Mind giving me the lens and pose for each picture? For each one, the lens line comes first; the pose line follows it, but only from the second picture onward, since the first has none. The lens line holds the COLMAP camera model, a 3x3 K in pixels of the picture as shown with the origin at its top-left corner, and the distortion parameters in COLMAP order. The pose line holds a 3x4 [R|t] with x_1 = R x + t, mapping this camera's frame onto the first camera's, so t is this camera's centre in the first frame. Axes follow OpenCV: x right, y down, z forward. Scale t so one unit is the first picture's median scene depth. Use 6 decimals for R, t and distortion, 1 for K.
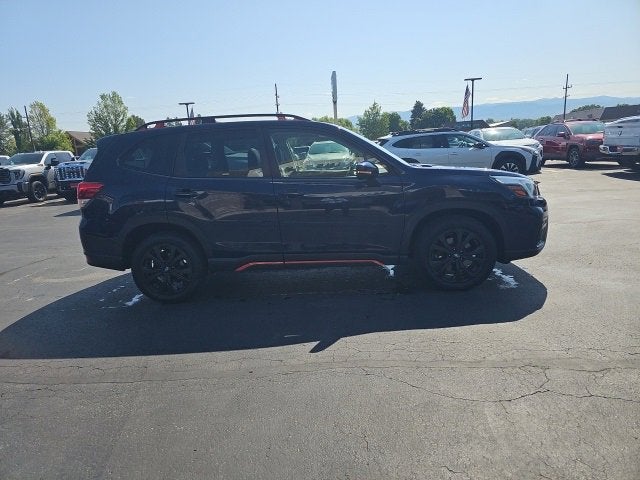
lens RADIAL K [[425.3, 0, 311.9], [0, 425.3, 239.7], [0, 0, 1]] dist [0.056809, -0.044079]
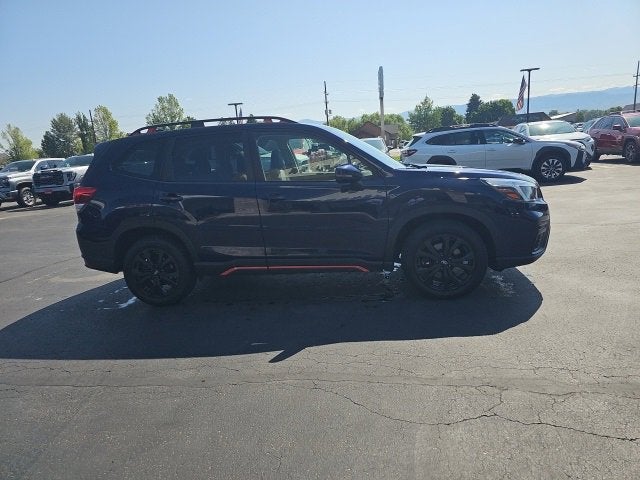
lens RADIAL K [[425.3, 0, 322.1], [0, 425.3, 241.5], [0, 0, 1]] dist [0.056809, -0.044079]
pose [[0.995059, 0.005490, -0.099131, 0.057716], [-0.004461, 0.999934, 0.010596, -0.006444], [0.099183, -0.010101, 0.995018, 0.010555]]
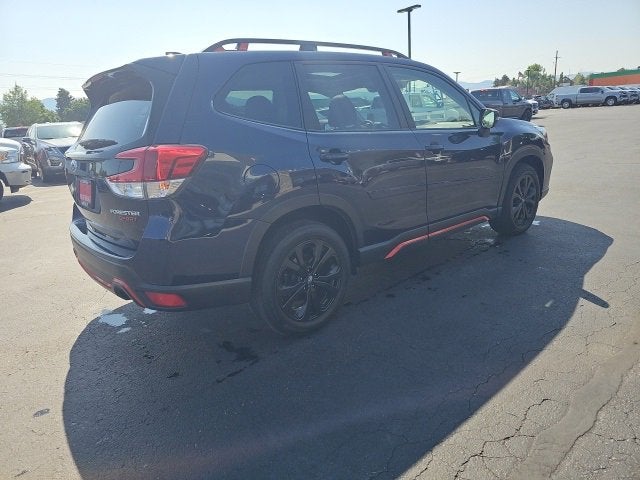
lens RADIAL K [[425.3, 0, 315.4], [0, 425.3, 239.6], [0, 0, 1]] dist [0.056809, -0.044079]
pose [[0.721910, -0.177160, 0.668924, -0.281558], [0.168821, 0.982553, 0.078030, -0.013897], [-0.671078, 0.056598, 0.739224, 0.199328]]
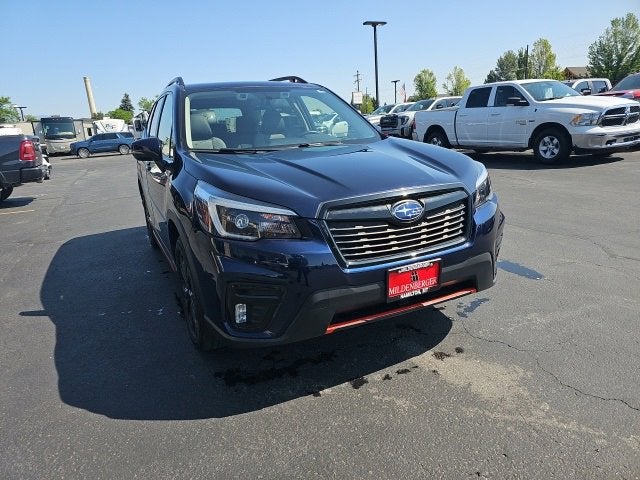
lens RADIAL K [[425.3, 0, 307.6], [0, 425.3, 247.2], [0, 0, 1]] dist [0.056809, -0.044079]
pose [[0.483526, 0.273576, -0.831480, 0.342329], [-0.146547, 0.961798, 0.231233, -0.074849], [0.862976, 0.010043, 0.505146, 0.293674]]
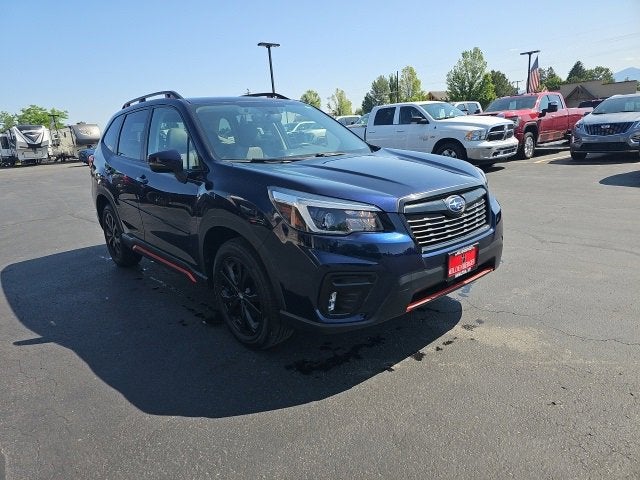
lens RADIAL K [[425.3, 0, 310.0], [0, 425.3, 244.1], [0, 0, 1]] dist [0.056809, -0.044079]
pose [[0.690501, 0.199485, -0.695279, 0.313032], [-0.126902, 0.979720, 0.155065, -0.058541], [0.712112, -0.018840, 0.701813, 0.214148]]
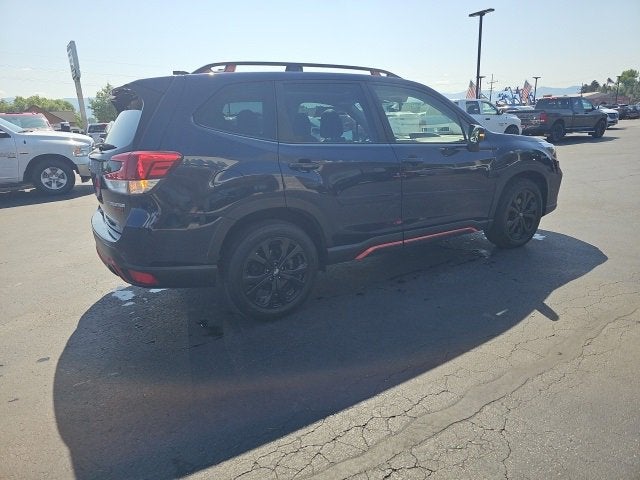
lens RADIAL K [[425.3, 0, 320.3], [0, 425.3, 238.5], [0, 0, 1]] dist [0.056809, -0.044079]
pose [[0.814666, -0.121860, 0.566982, -0.256824], [0.111952, 0.992330, 0.052420, -0.006185], [-0.569022, 0.020770, 0.822060, 0.138985]]
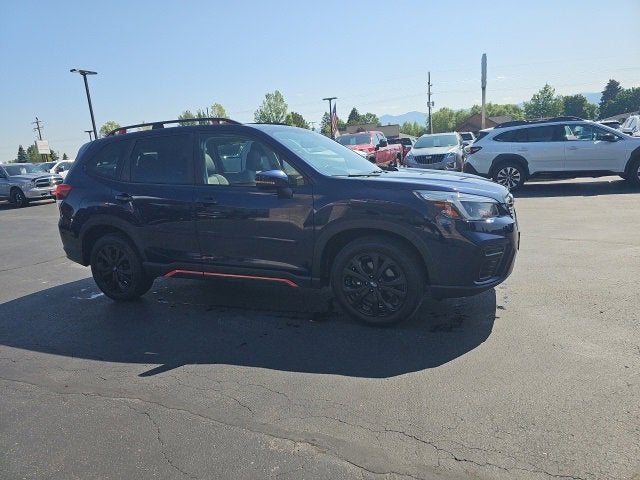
lens RADIAL K [[425.3, 0, 314.7], [0, 425.3, 241.1], [0, 0, 1]] dist [0.056809, -0.044079]
pose [[0.936628, 0.067305, -0.343798, 0.182171], [-0.059933, 0.997688, 0.032037, -0.023583], [0.345160, -0.009402, 0.938497, 0.065864]]
